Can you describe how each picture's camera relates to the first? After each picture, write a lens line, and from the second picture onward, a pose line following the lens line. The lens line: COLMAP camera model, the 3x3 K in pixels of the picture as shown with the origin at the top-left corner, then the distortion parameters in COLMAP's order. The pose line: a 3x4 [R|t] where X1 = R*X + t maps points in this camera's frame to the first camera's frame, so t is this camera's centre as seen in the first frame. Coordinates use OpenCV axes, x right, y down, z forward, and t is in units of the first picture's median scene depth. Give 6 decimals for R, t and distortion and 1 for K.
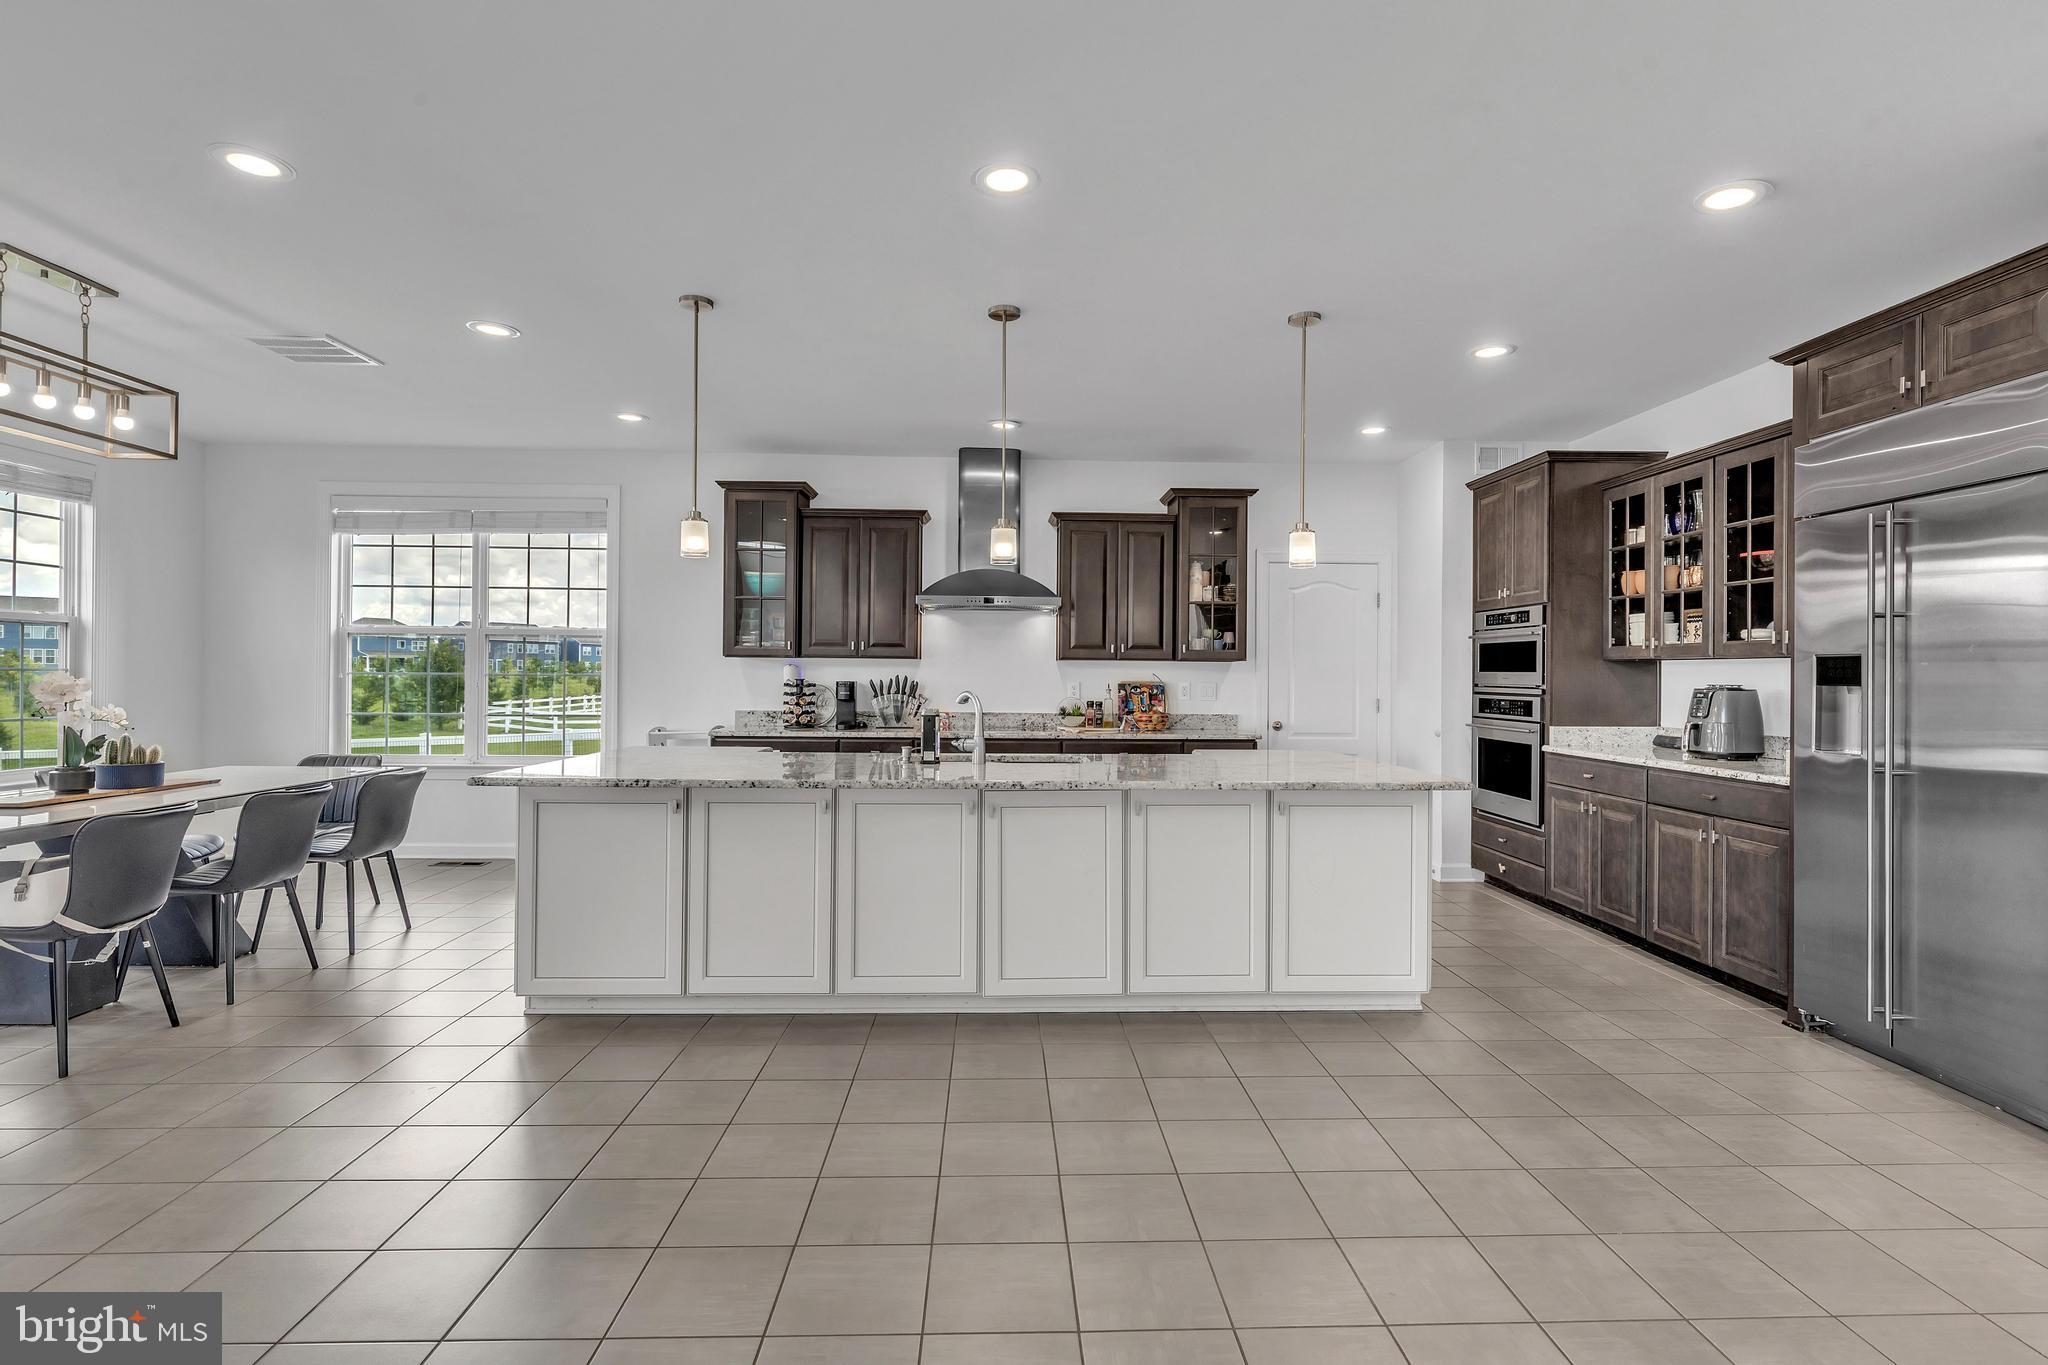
lens RADIAL K [[1000.4, 0, 1024.6], [0, 1000.4, 667.7], [0, 0, 1]] dist [-0.000698, -0.000066]
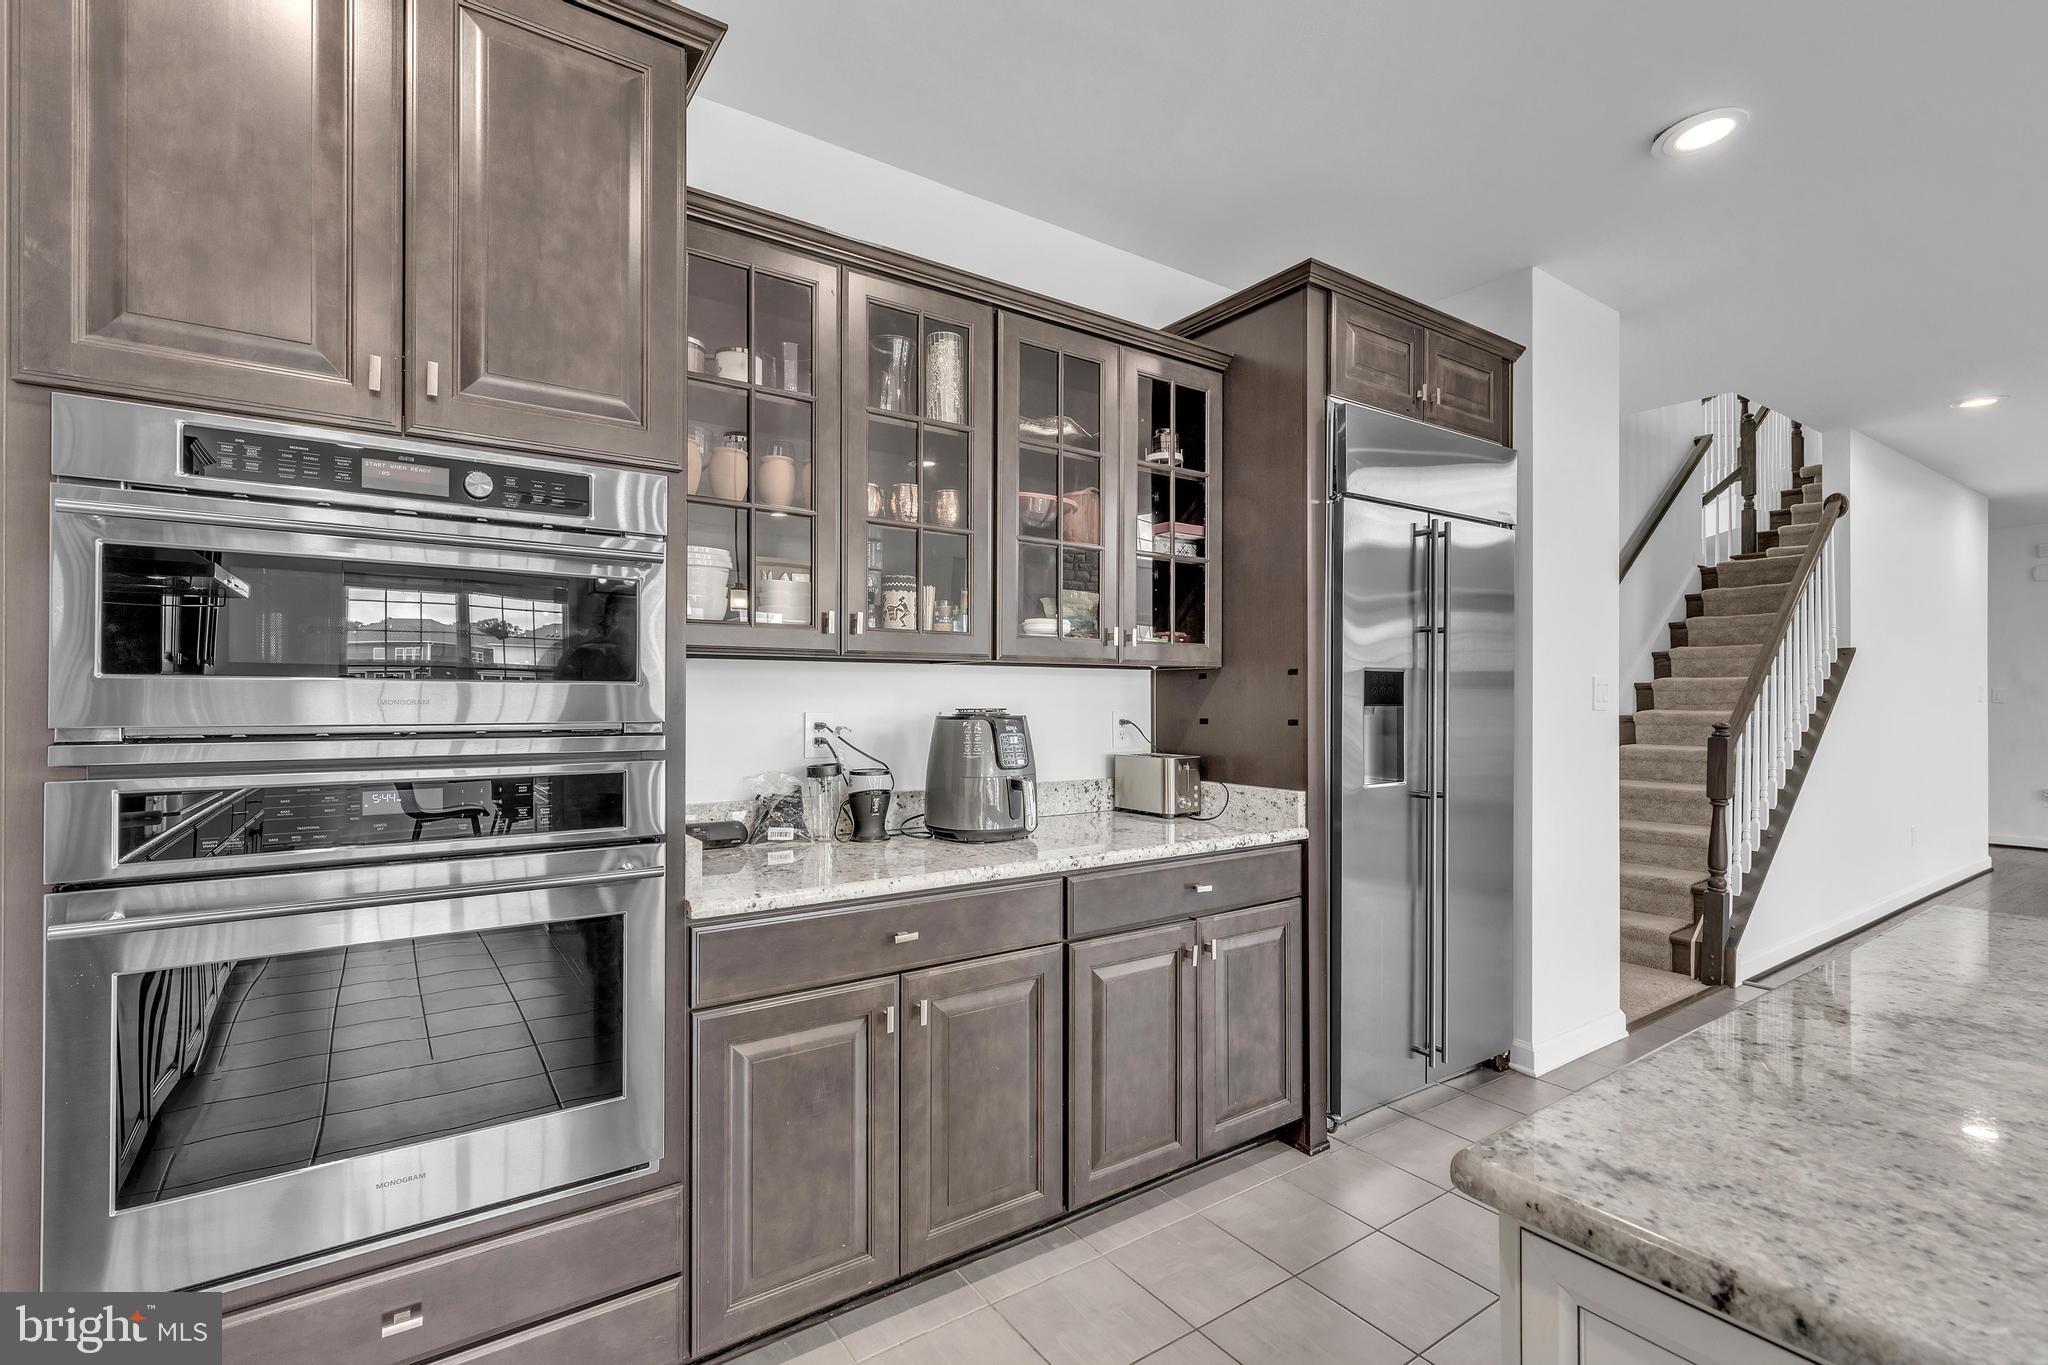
lens RADIAL K [[936.0, 0, 1049.5], [0, 936.0, 706.7], [0, 0, 1]] dist [0.010656, 0.000157]
pose [[-0.556581, -0.018887, 0.830579, 0.199211], [-0.009576, 0.999821, 0.016319, 0.006093], [-0.830738, 0.001130, -0.556662, 1.084945]]
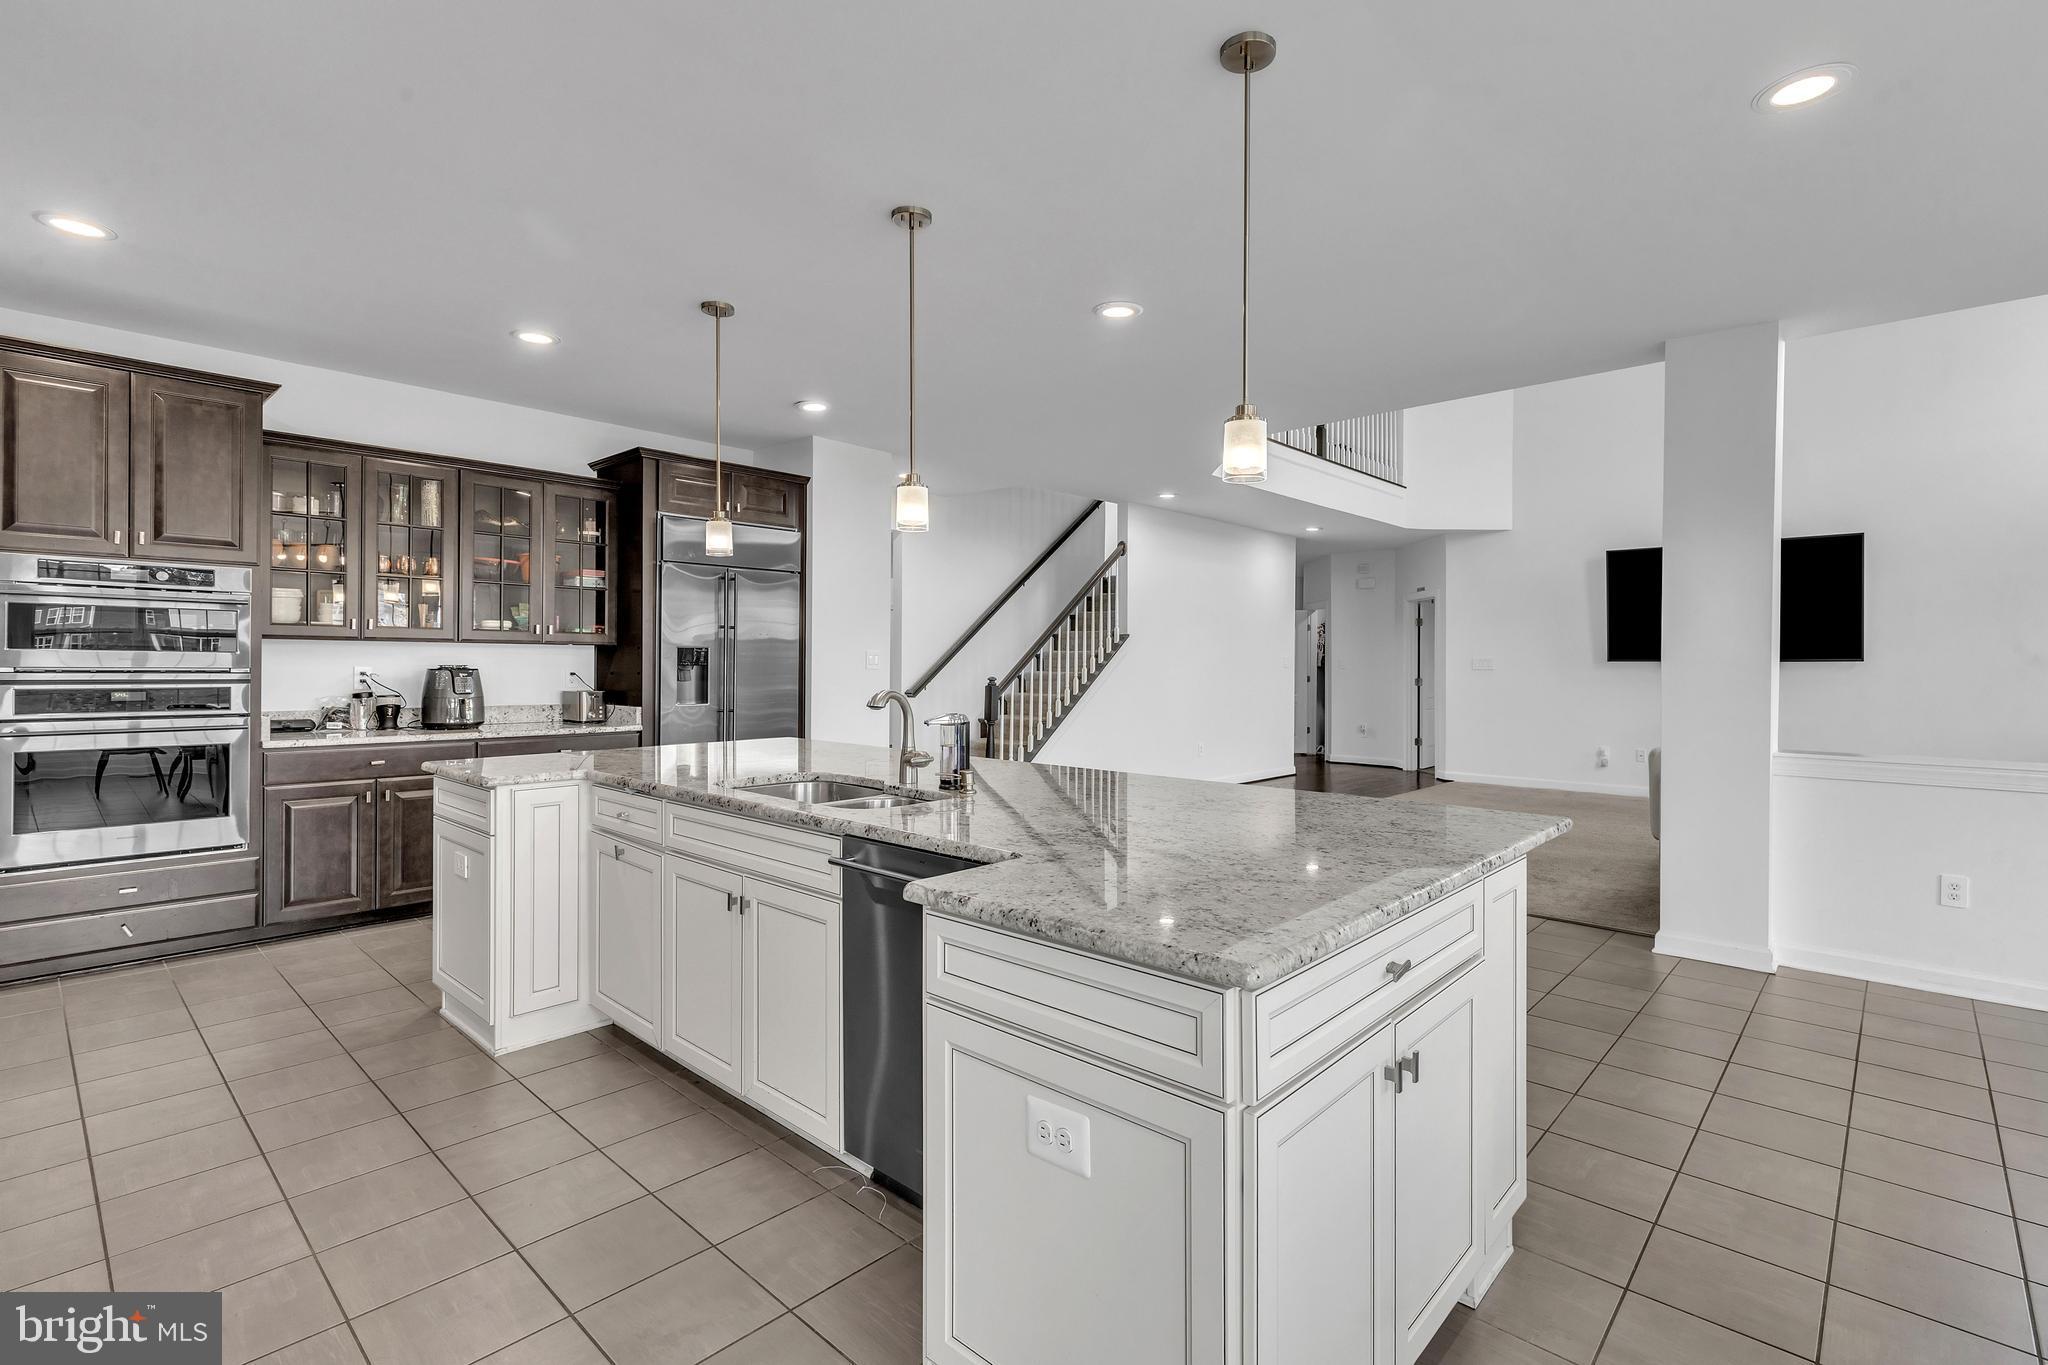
lens RADIAL K [[936.0, 0, 1035.5], [0, 936.0, 675.7], [0, 0, 1]] dist [0.010656, 0.000157]
pose [[-0.712210, -0.019898, 0.701684, -0.470508], [-0.014429, 0.999802, 0.013706, 0.004141], [-0.701818, -0.000363, -0.712356, 1.116708]]
